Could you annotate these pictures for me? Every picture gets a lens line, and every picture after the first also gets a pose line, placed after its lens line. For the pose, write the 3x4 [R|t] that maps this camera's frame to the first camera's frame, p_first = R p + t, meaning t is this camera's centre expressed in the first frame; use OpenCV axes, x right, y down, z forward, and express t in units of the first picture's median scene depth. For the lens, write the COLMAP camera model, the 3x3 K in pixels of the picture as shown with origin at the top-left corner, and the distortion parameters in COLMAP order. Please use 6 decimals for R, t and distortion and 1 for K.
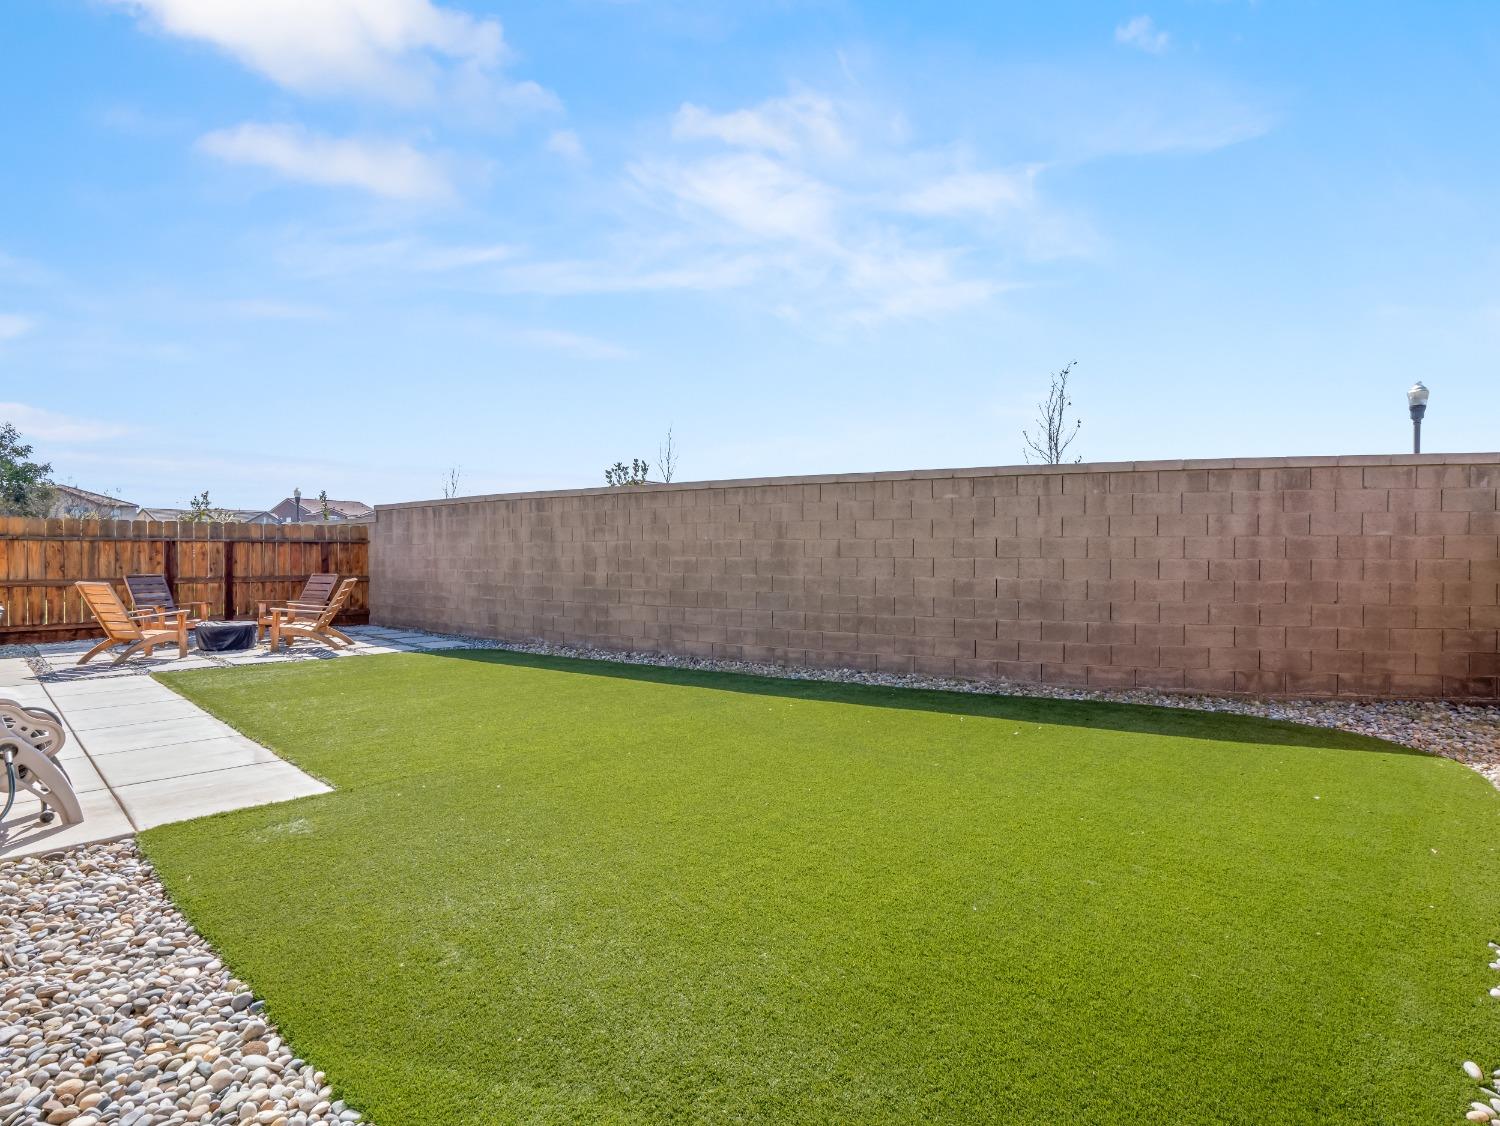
lens RADIAL K [[781.7, 0, 747.7], [0, 781.7, 562.9], [0, 0, 1]] dist [-0.004220, -0.002138]
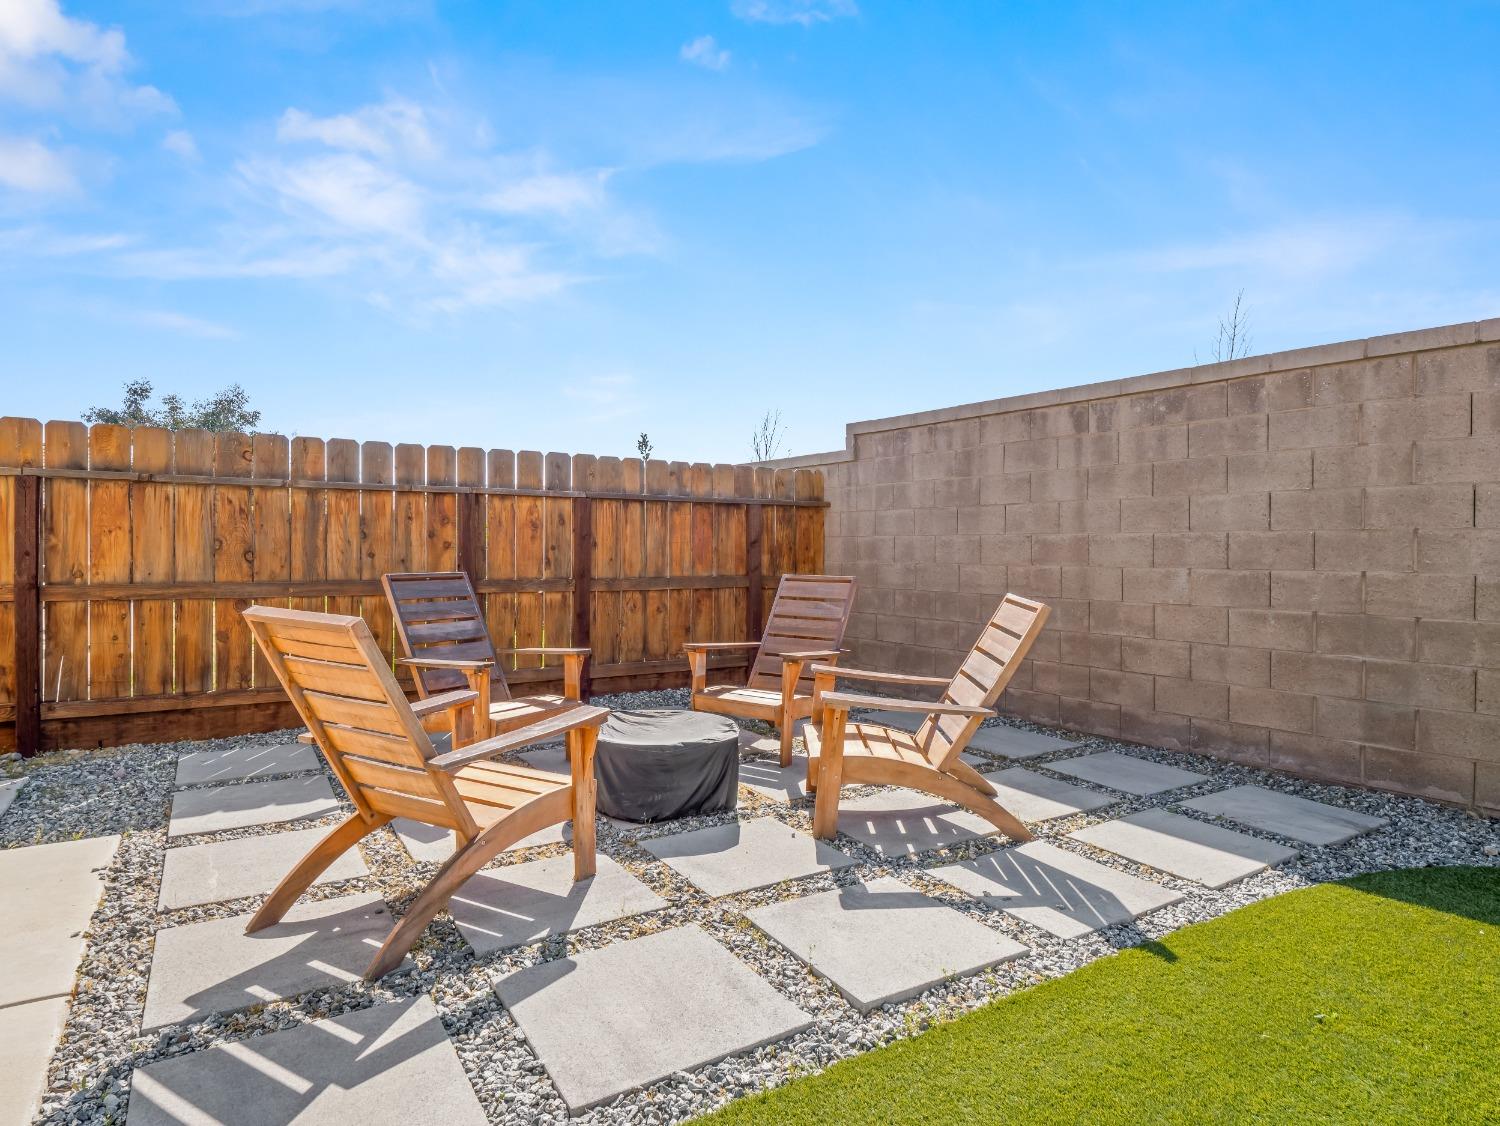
lens RADIAL K [[878.2, 0, 755.8], [0, 878.2, 559.8], [0, 0, 1]] dist [-0.000677, -0.001994]
pose [[0.971103, 0.010263, -0.238438, -0.488323], [-0.009449, 0.999945, 0.004555, 0.004547], [0.238472, -0.002170, 0.971147, 0.586613]]
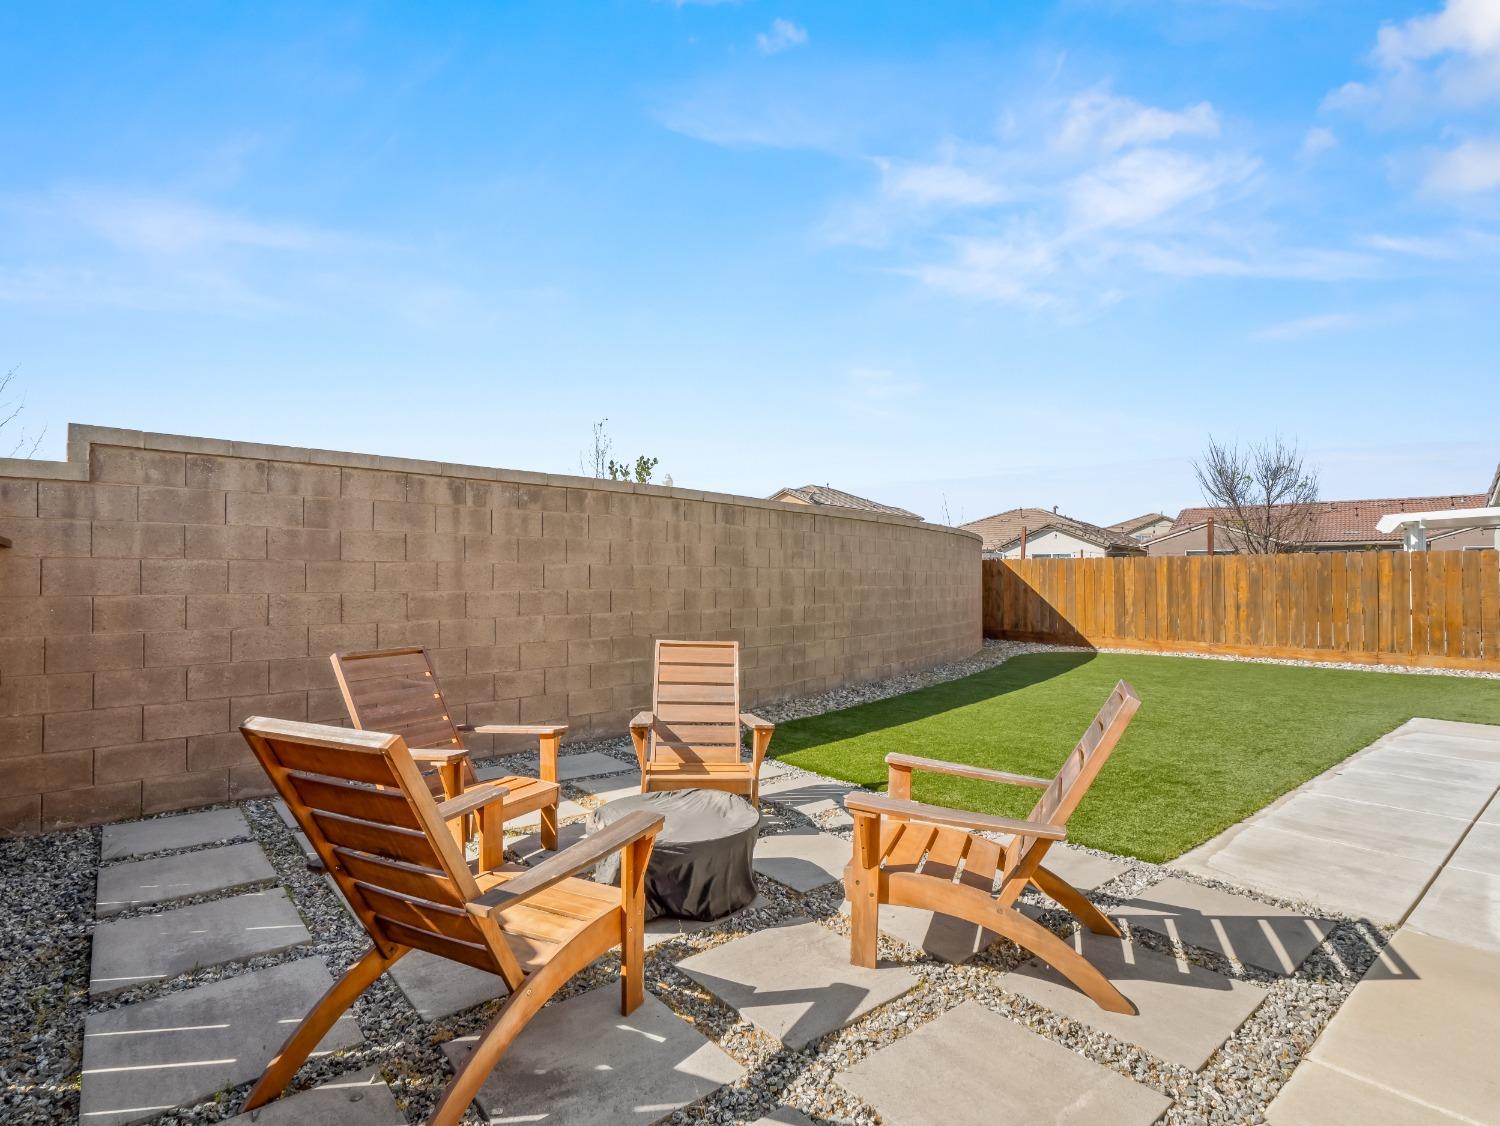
lens RADIAL K [[781.7, 0, 734.1], [0, 781.7, 561.7], [0, 0, 1]] dist [-0.004220, -0.002138]
pose [[0.099246, 0.021385, 0.994833, -0.895692], [0.009398, 0.999704, -0.022427, -0.014426], [-0.995019, 0.011575, 0.099016, 0.863588]]
